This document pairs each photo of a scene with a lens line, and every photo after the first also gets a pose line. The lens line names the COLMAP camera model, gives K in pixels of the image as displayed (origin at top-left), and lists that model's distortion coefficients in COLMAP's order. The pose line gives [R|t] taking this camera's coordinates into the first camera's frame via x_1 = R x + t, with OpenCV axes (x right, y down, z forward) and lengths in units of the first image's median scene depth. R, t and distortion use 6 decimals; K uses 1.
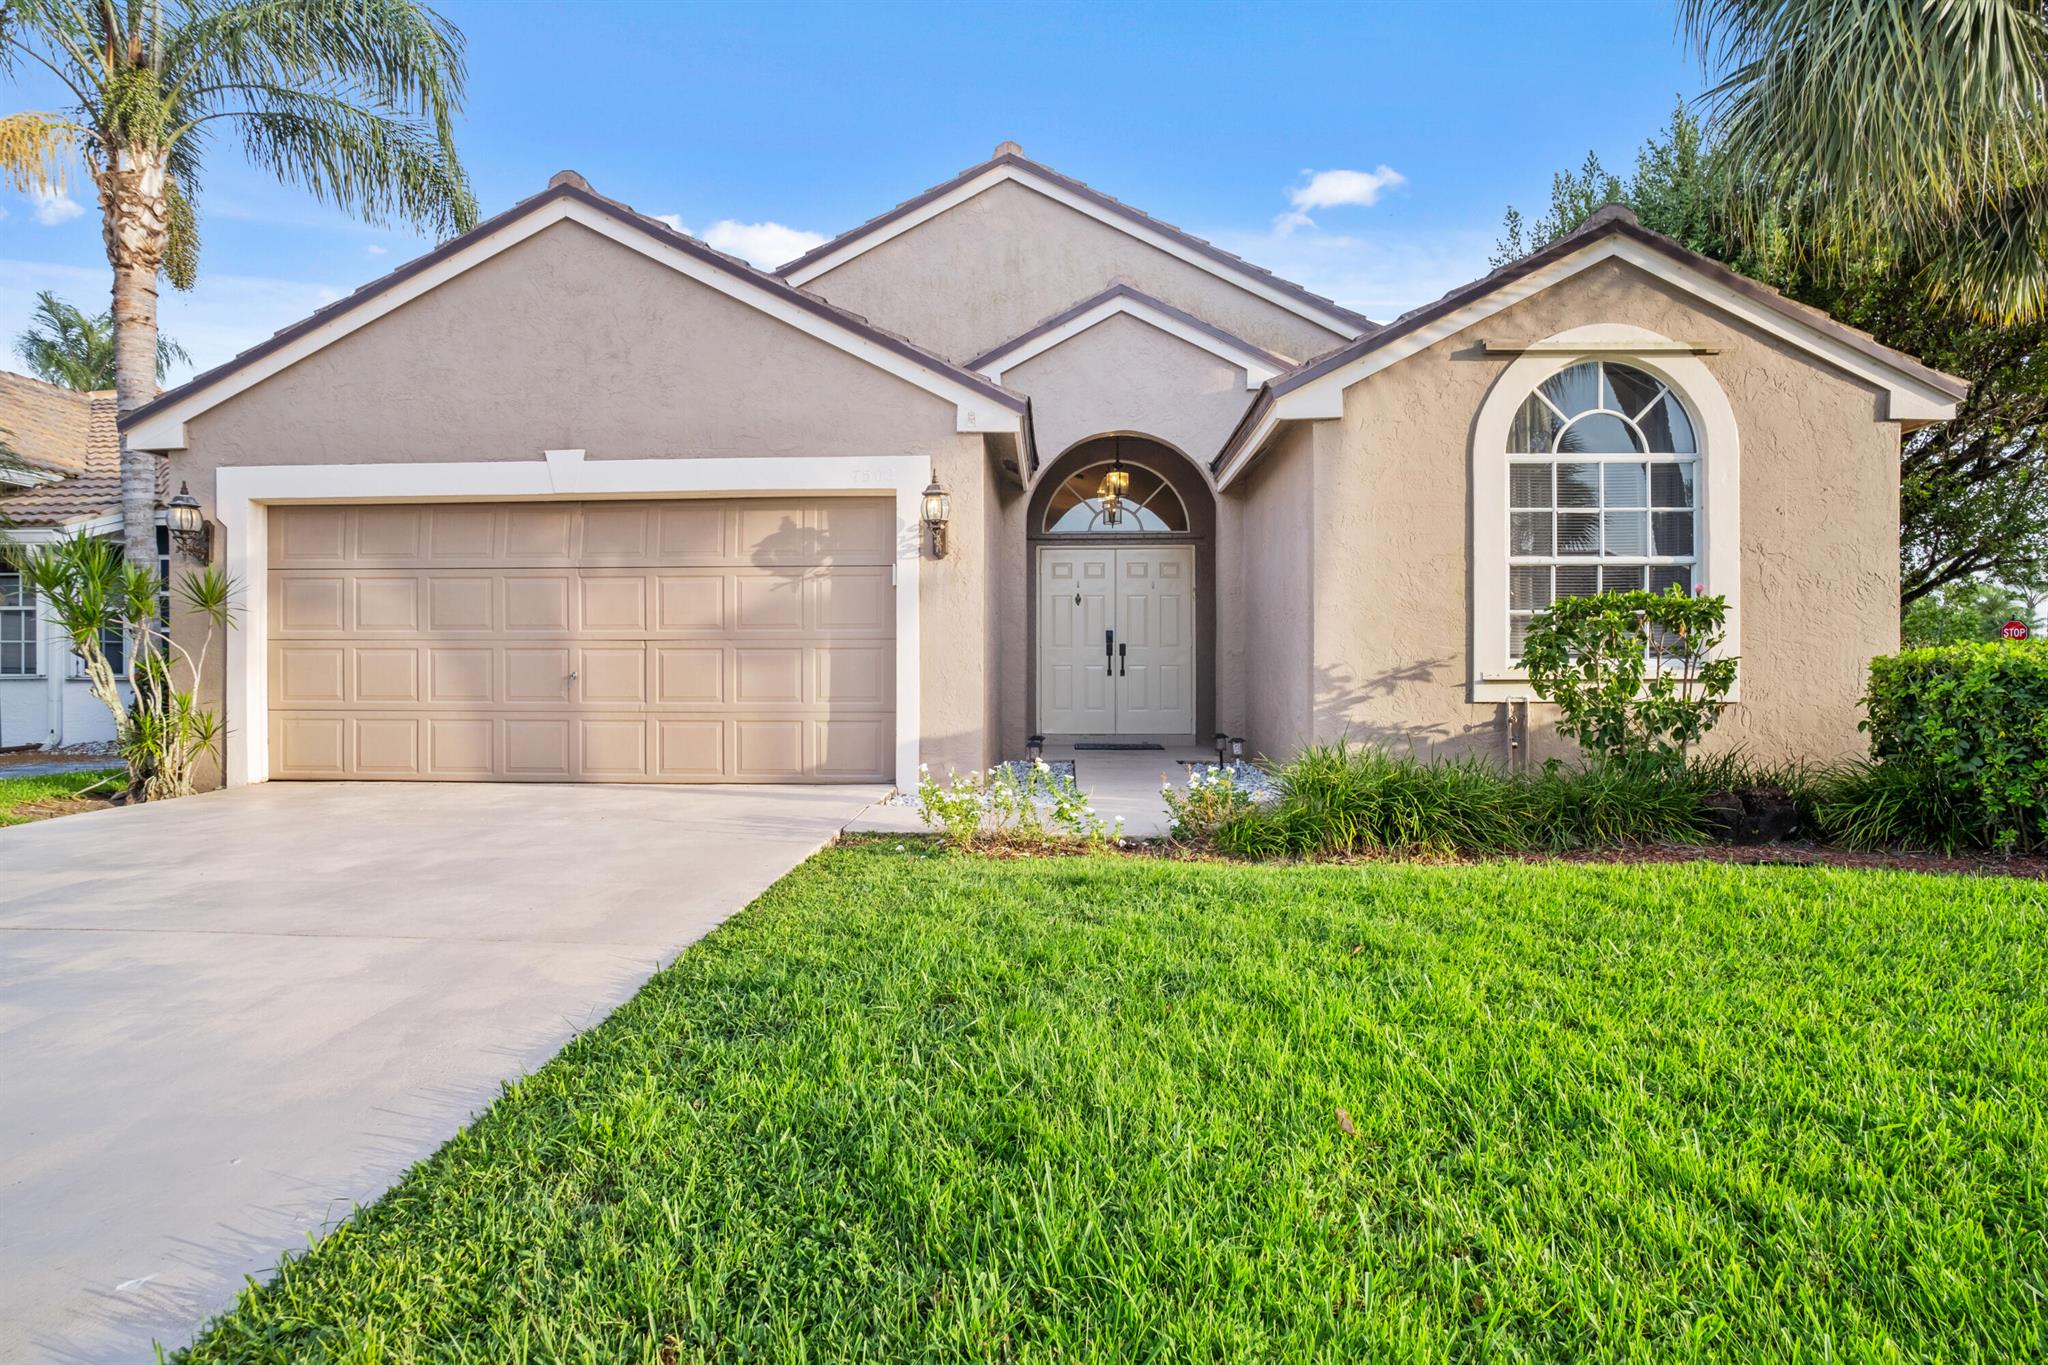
lens RADIAL K [[1091.4, 0, 1024.0], [0, 1091.4, 682.5], [0, 0, 1]] dist [-0.002100, 0.000344]
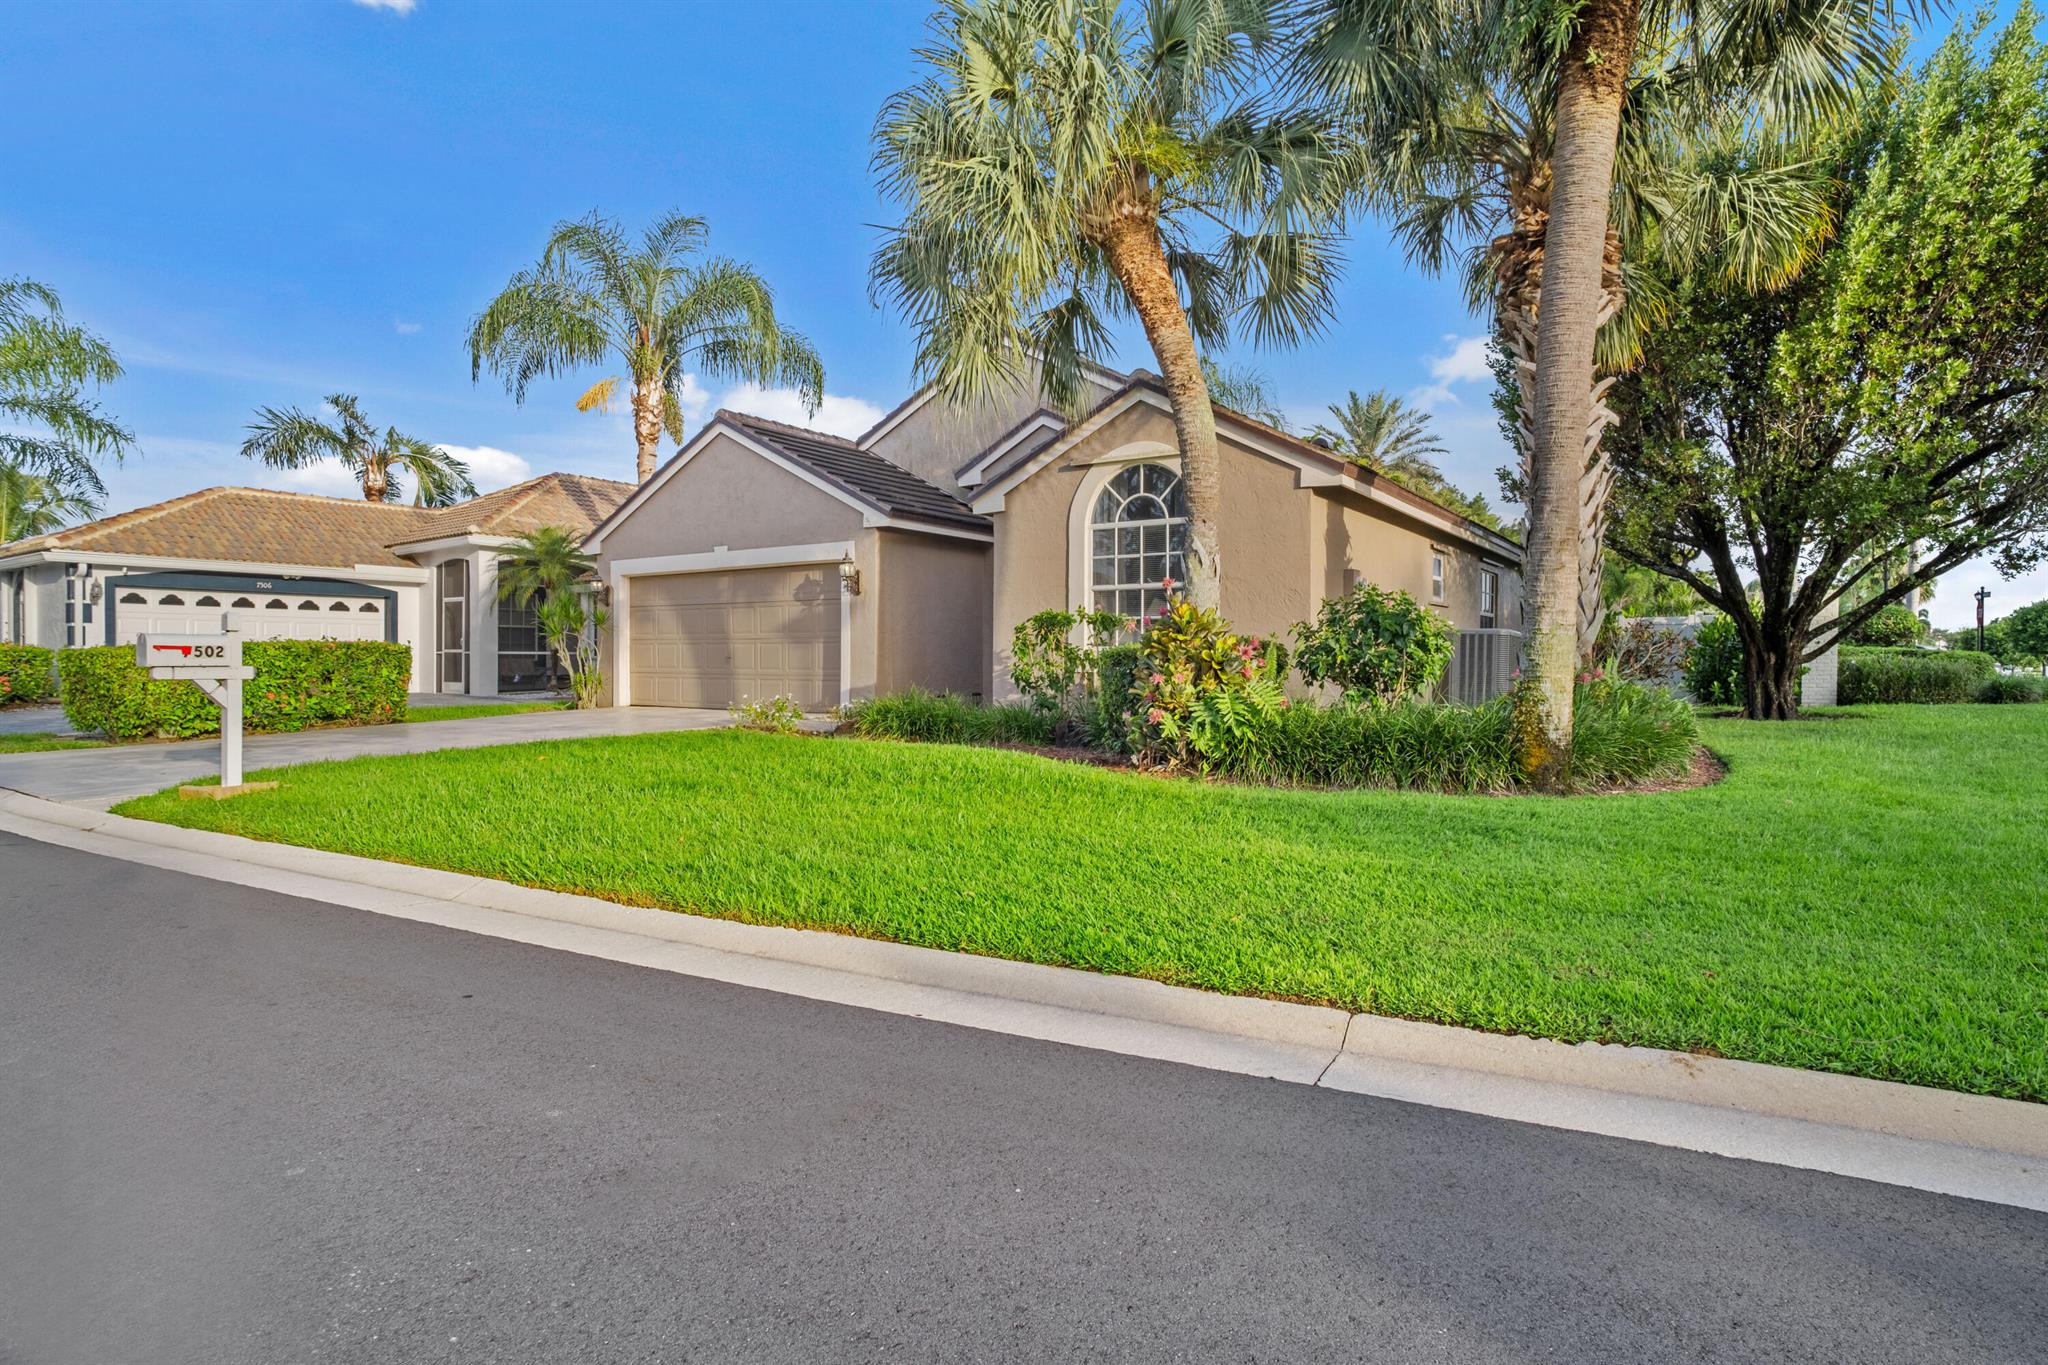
lens RADIAL K [[1091.4, 0, 1024.0], [0, 1091.4, 682.5], [0, 0, 1]] dist [-0.002100, 0.000344]
pose [[0.854387, 0.012897, -0.519477, 1.138308], [-0.005366, 0.999858, 0.015997, 0.006626], [0.519609, -0.010880, 0.854335, -0.452626]]
